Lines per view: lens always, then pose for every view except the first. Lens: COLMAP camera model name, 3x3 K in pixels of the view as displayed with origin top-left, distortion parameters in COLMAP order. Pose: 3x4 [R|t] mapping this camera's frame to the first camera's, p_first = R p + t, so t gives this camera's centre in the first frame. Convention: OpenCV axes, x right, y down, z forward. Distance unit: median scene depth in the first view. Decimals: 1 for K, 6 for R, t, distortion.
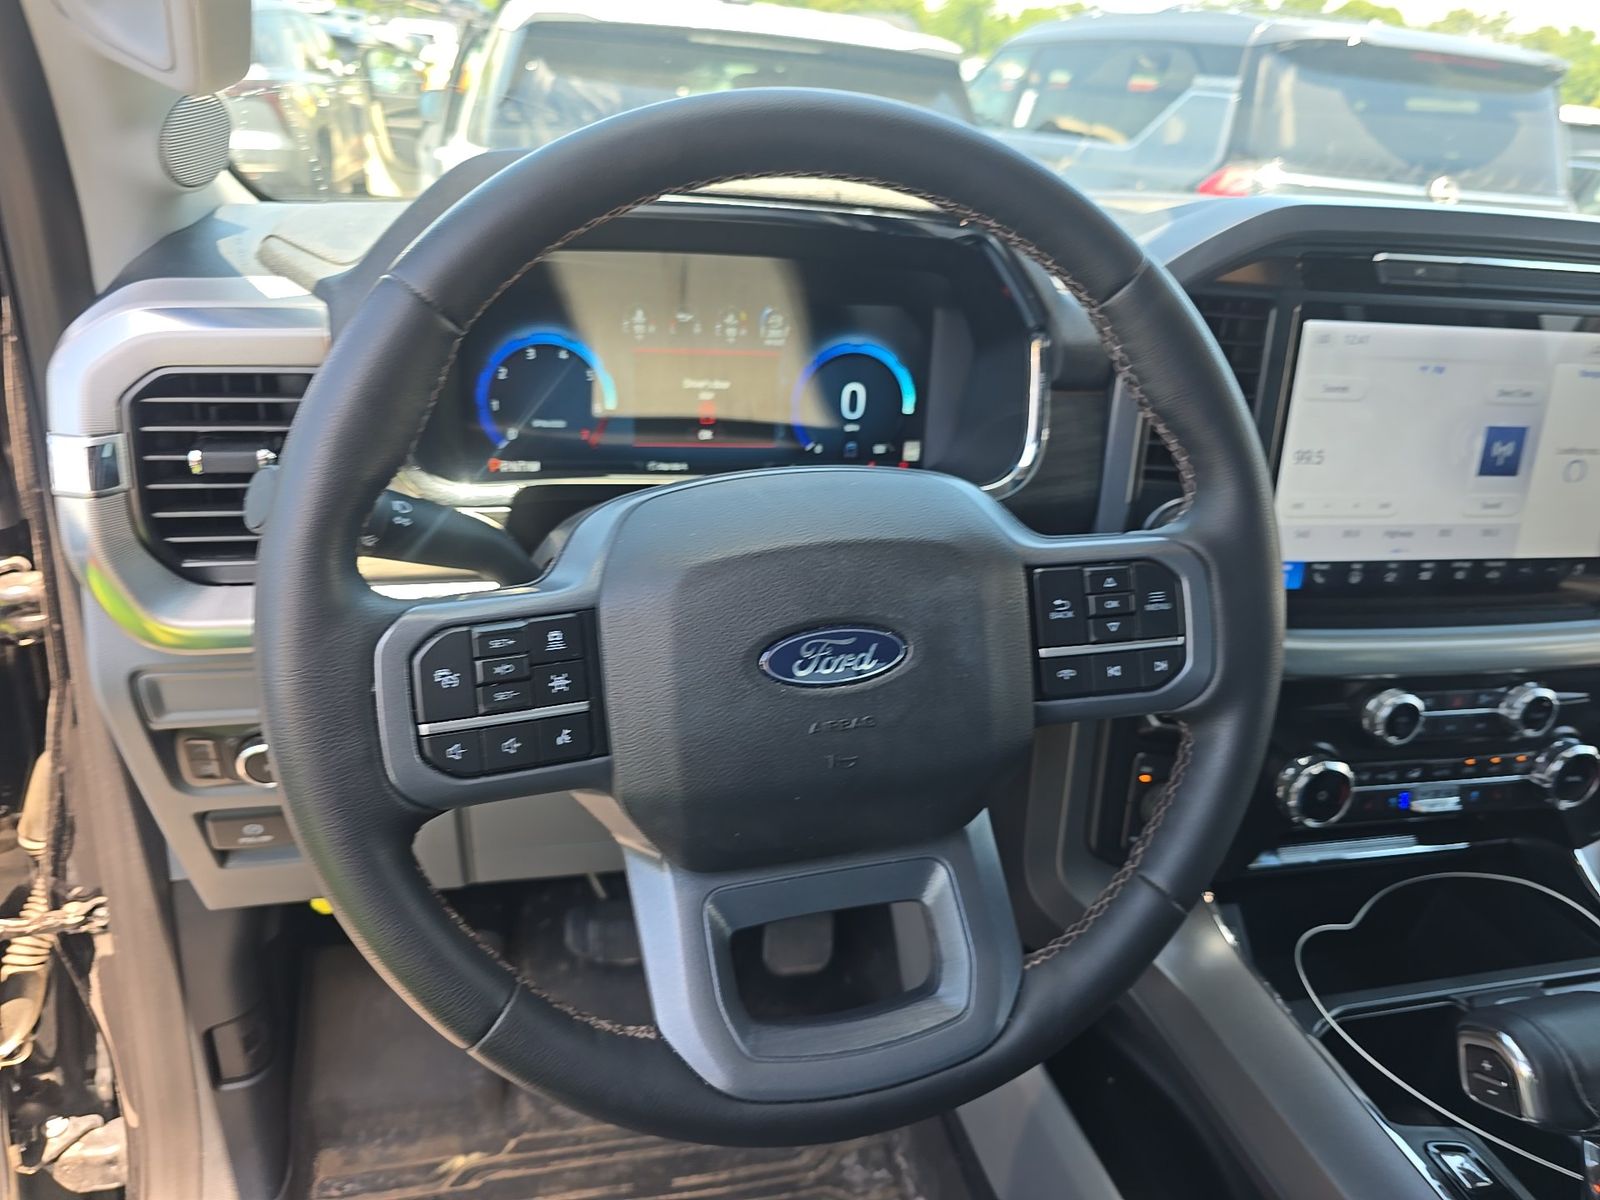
lens RADIAL K [[1151.5, 0, 808.6], [0, 1151.5, 608.1], [0, 0, 1]] dist [0.057428, -0.053147]
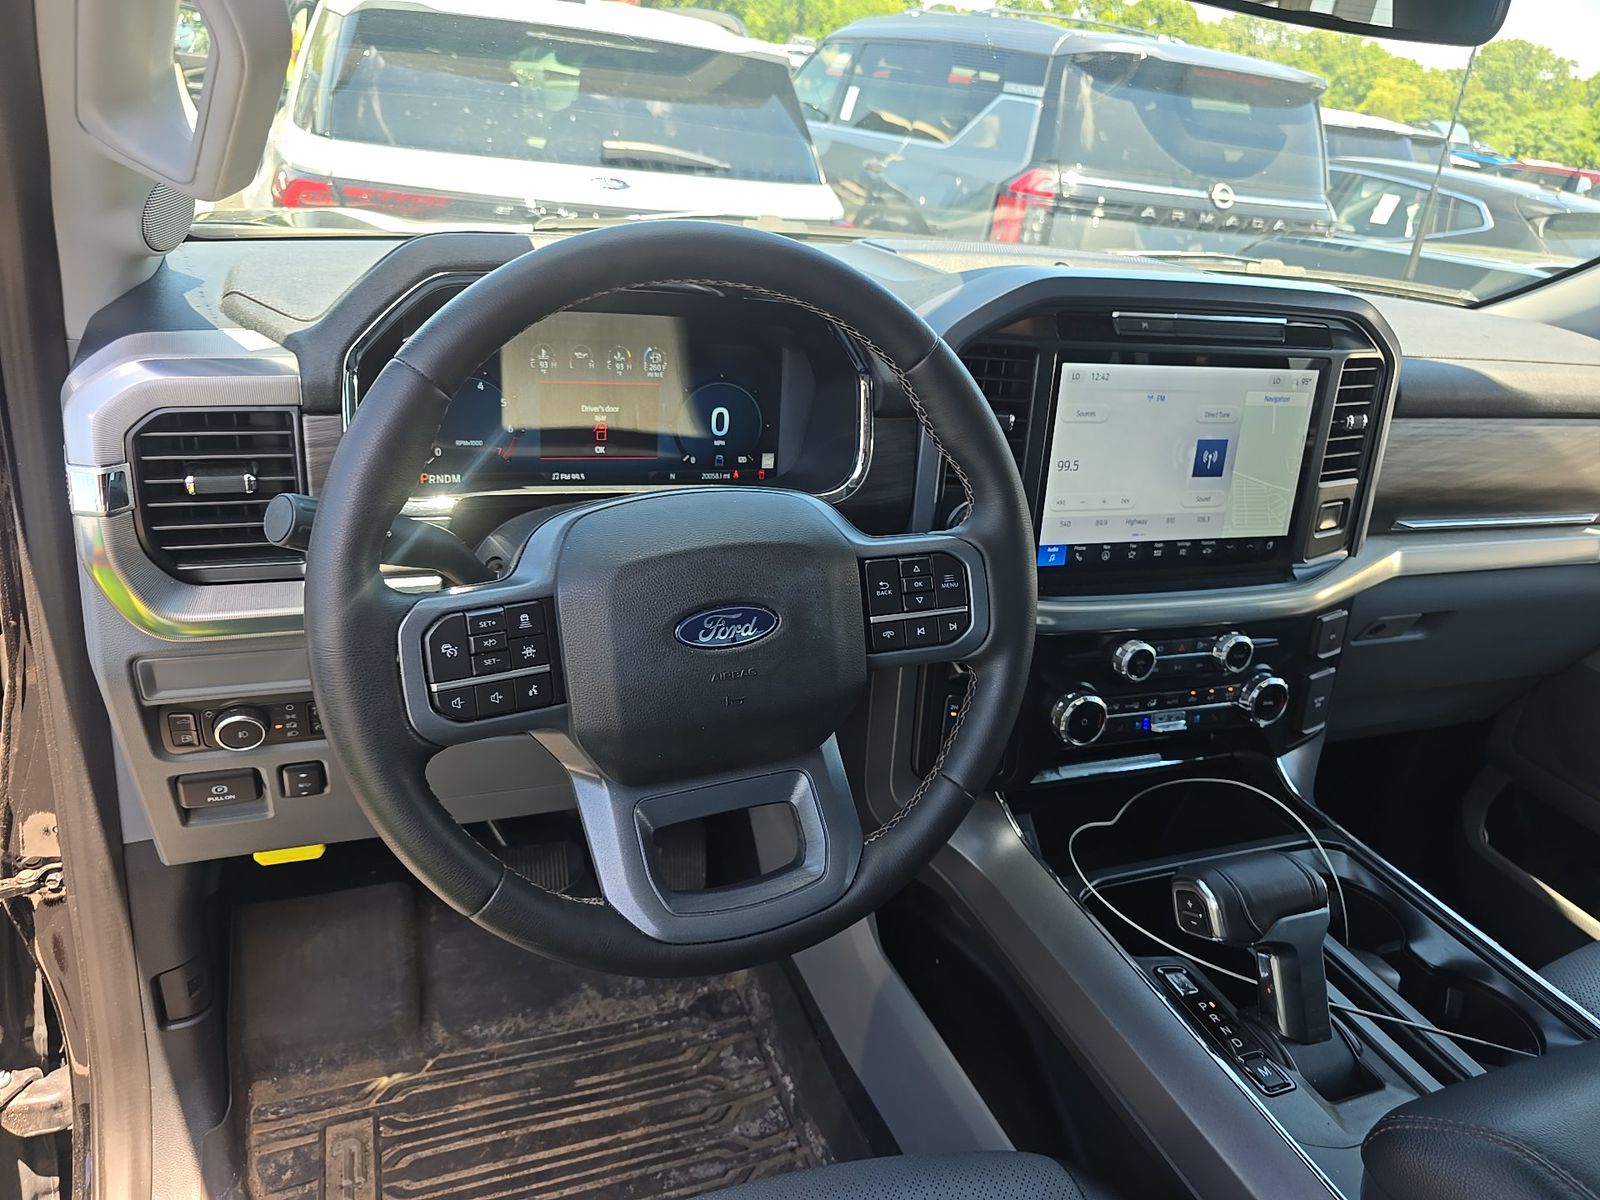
lens RADIAL K [[1095.3, 0, 806.5], [0, 1095.3, 575.1], [0, 0, 1]] dist [0.019864, -0.002138]
pose [[0.990873, -0.023814, 0.132677, -0.035438], [0.024745, 0.999679, -0.005377, -0.007109], [-0.132506, 0.008611, 0.991145, -0.213718]]
